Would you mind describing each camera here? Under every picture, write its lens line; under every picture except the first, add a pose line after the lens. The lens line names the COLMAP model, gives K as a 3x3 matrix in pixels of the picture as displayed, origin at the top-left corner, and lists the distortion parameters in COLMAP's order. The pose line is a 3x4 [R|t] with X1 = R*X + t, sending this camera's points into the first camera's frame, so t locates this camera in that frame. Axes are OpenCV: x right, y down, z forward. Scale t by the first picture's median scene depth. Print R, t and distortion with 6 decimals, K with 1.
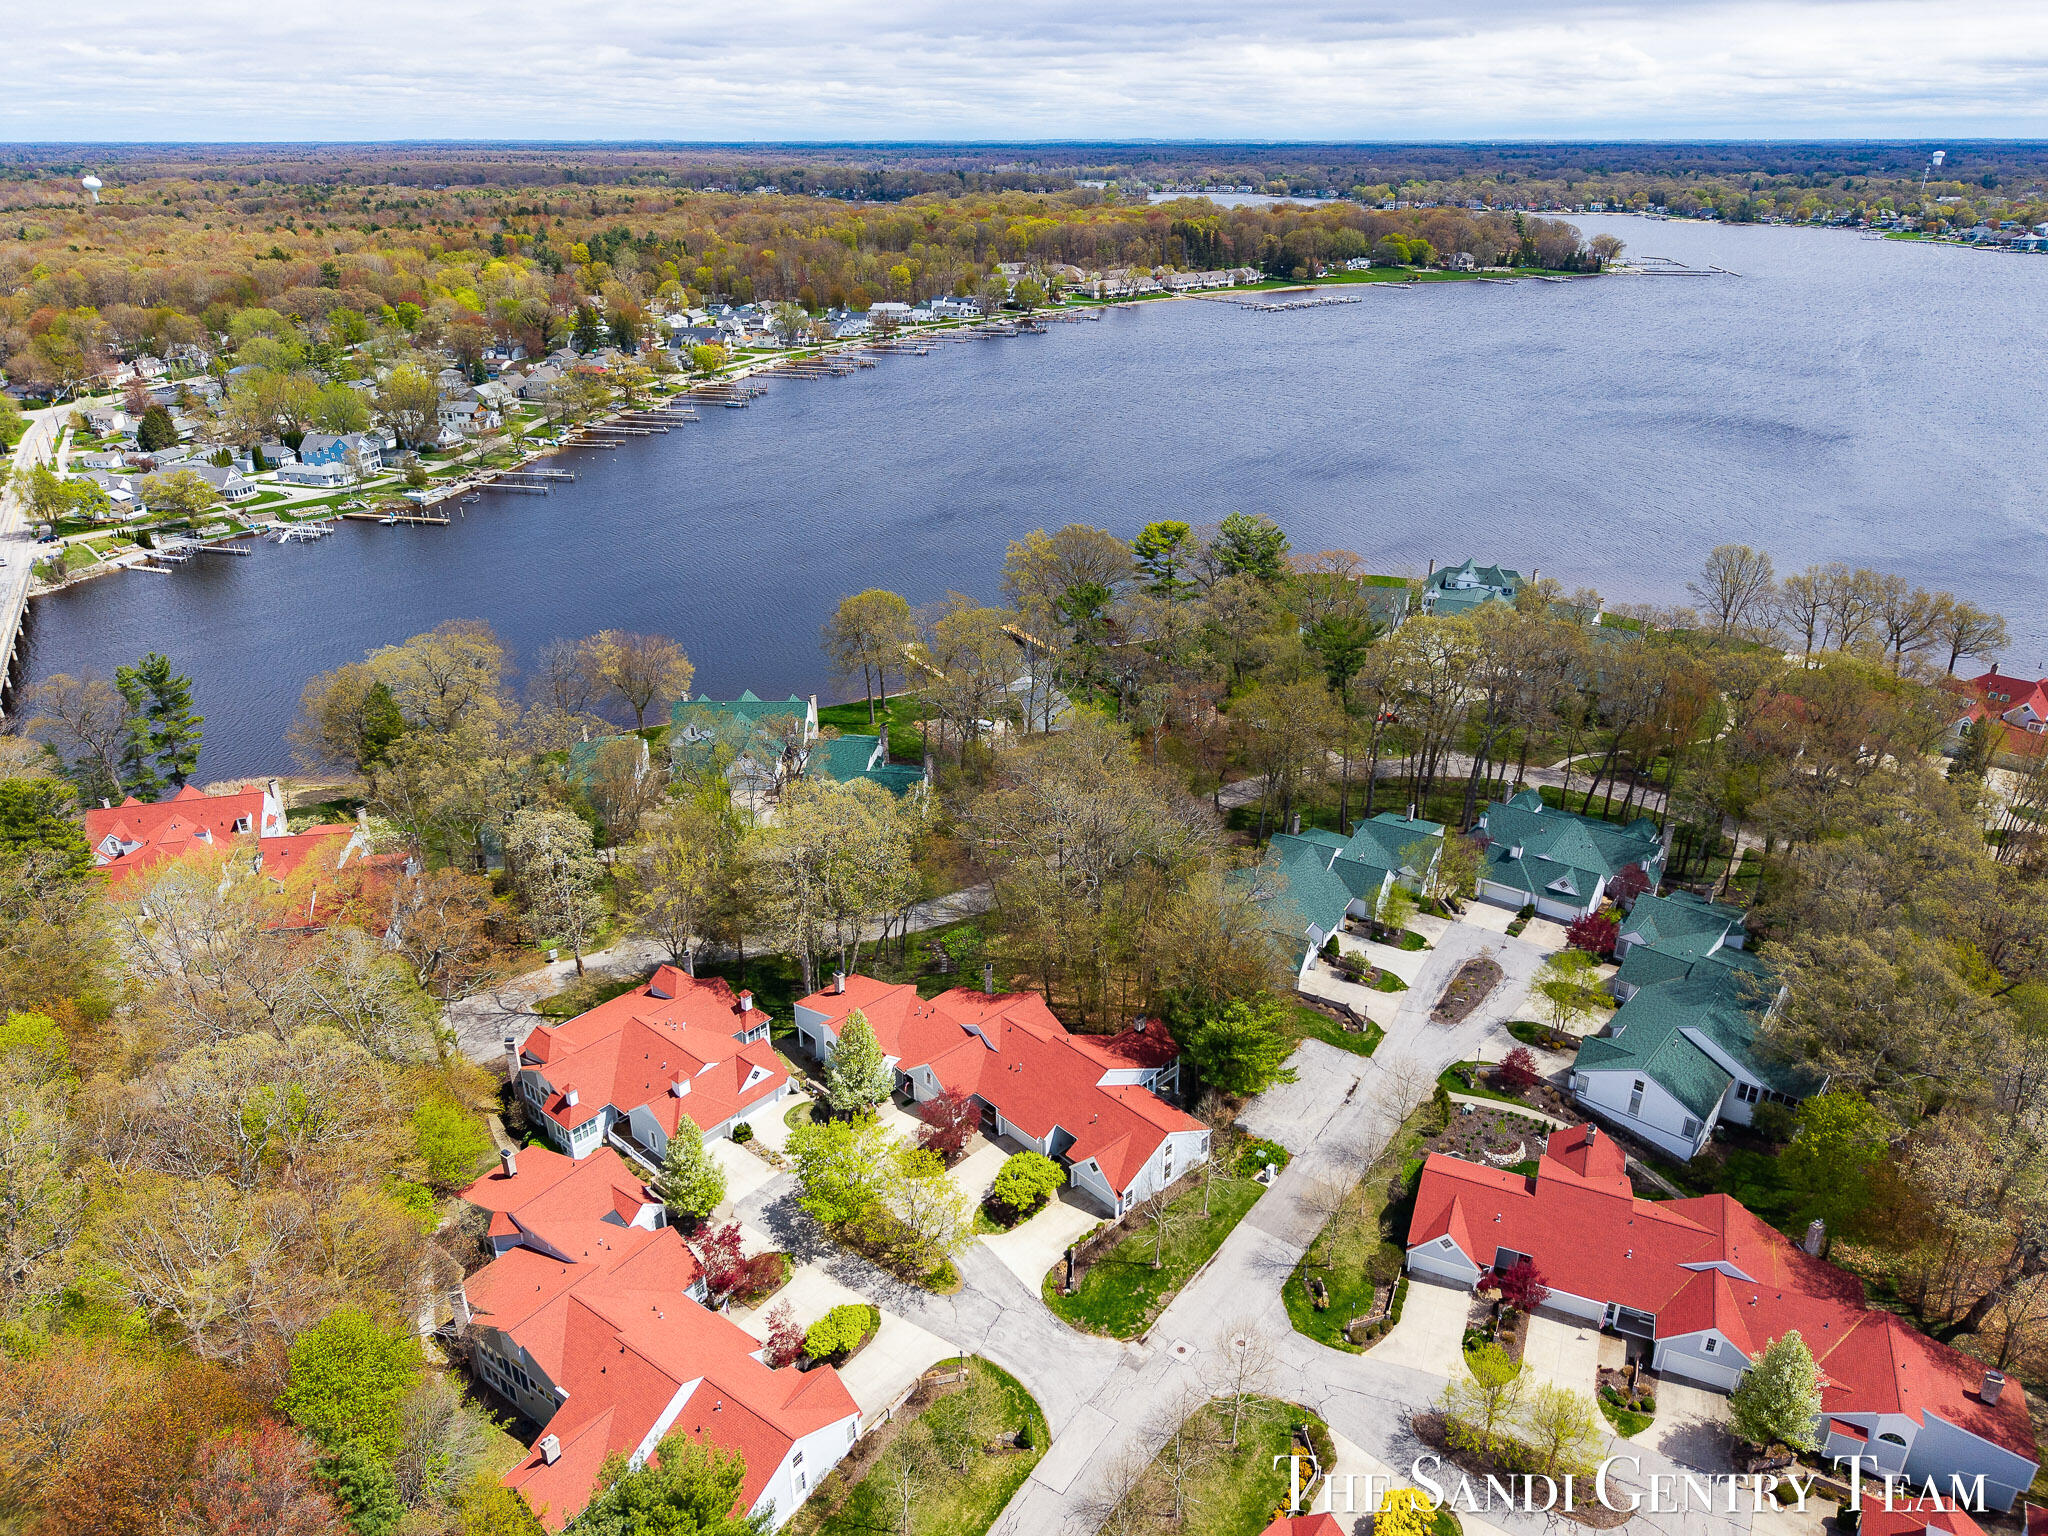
lens RADIAL K [[1396.4, 0, 1024.0], [0, 1396.4, 768.0], [0, 0, 1]] dist [0.009285, -0.005562]
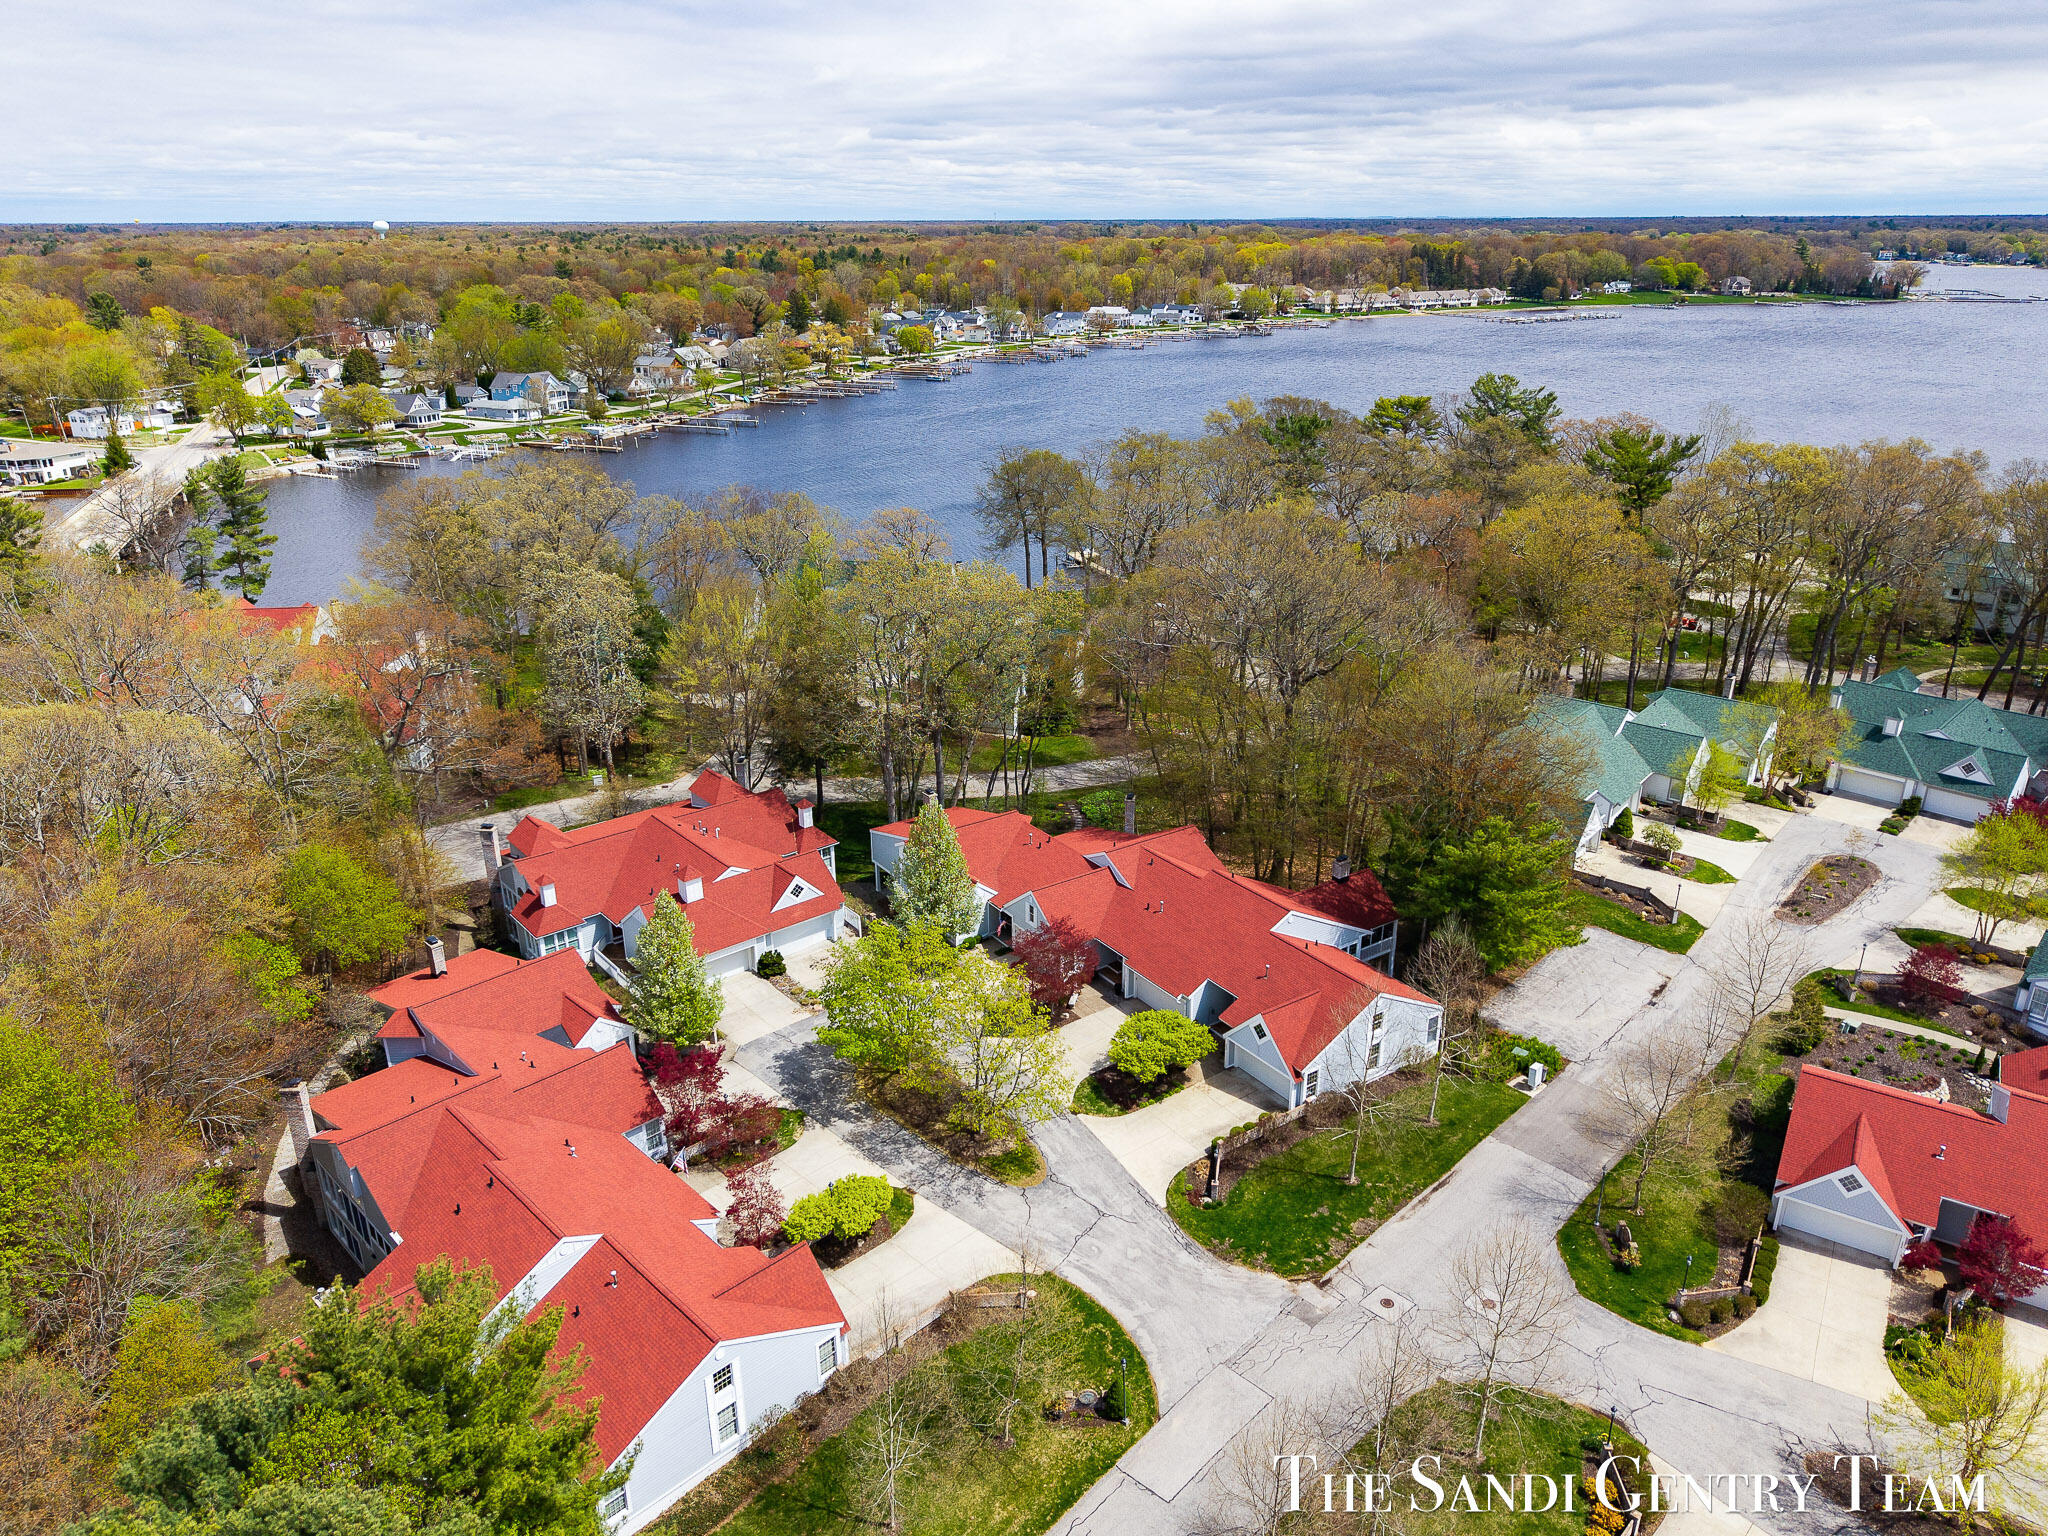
lens RADIAL K [[1399.5, 0, 1024.0], [0, 1399.5, 768.0], [0, 0, 1]] dist [0.023429, -0.022447]
pose [[0.987839, 0.056567, -0.144824, 0.026376], [-0.063888, 0.996878, -0.046406, 0.184861], [0.141746, 0.055095, 0.988369, 0.299525]]
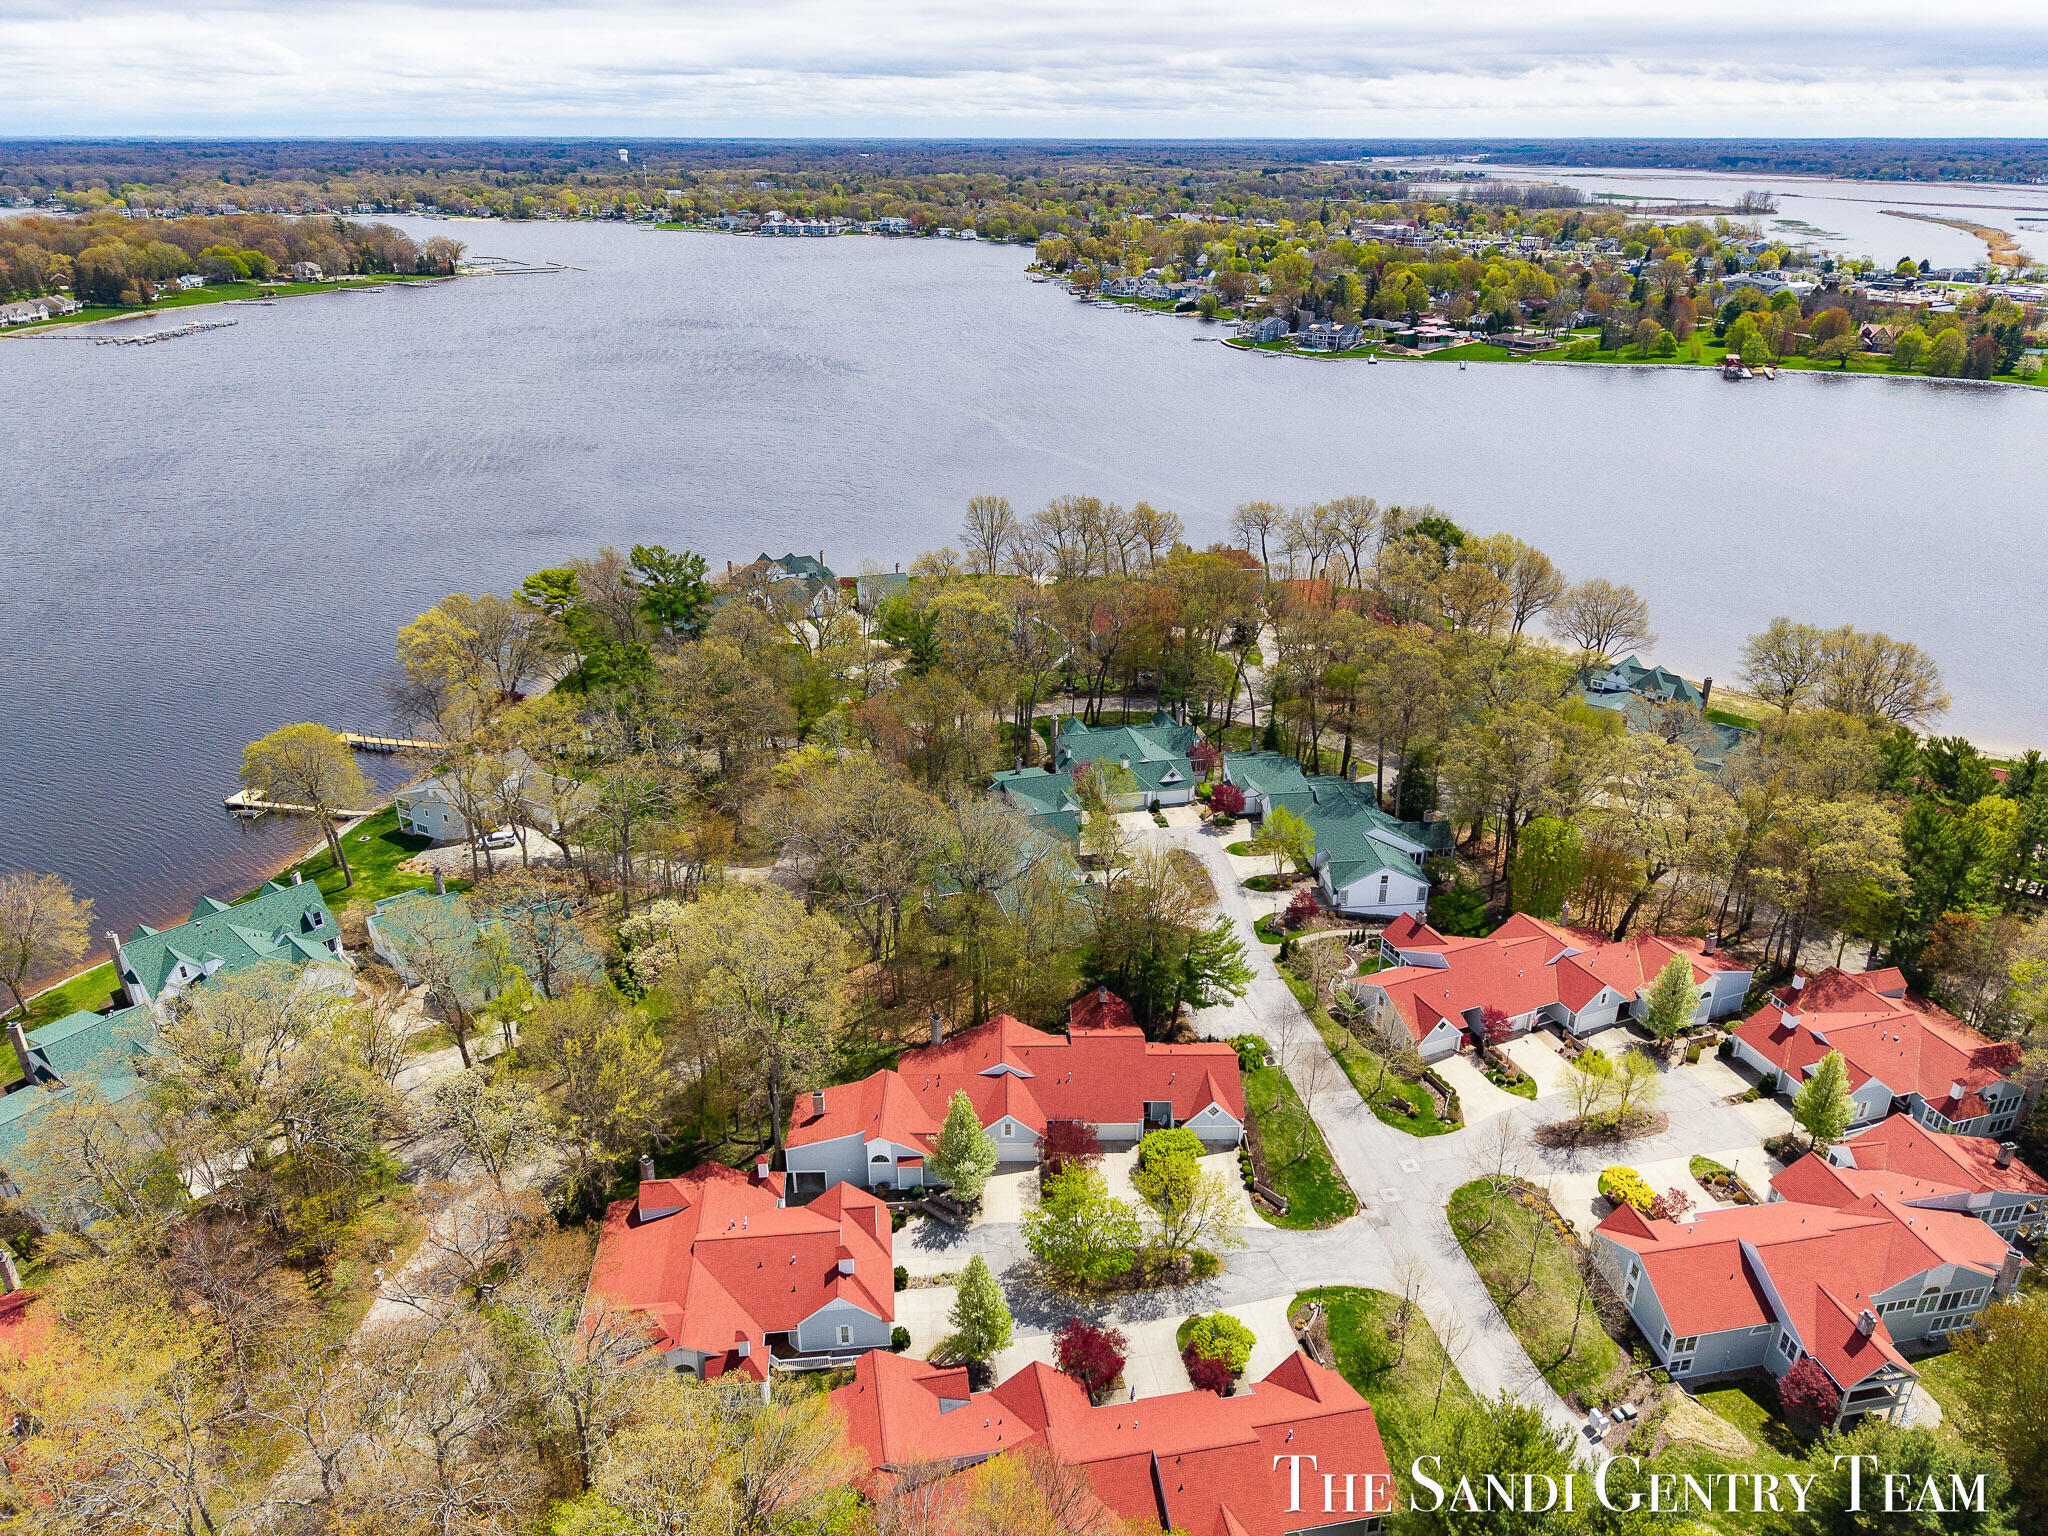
lens RADIAL K [[1399.5, 0, 1024.0], [0, 1399.5, 768.0], [0, 0, 1]] dist [0.023429, -0.022447]
pose [[0.680595, -0.300412, 0.668239, -0.655190], [0.300255, 0.946328, 0.119623, -0.136460], [-0.668309, 0.119227, 0.734267, 0.237344]]
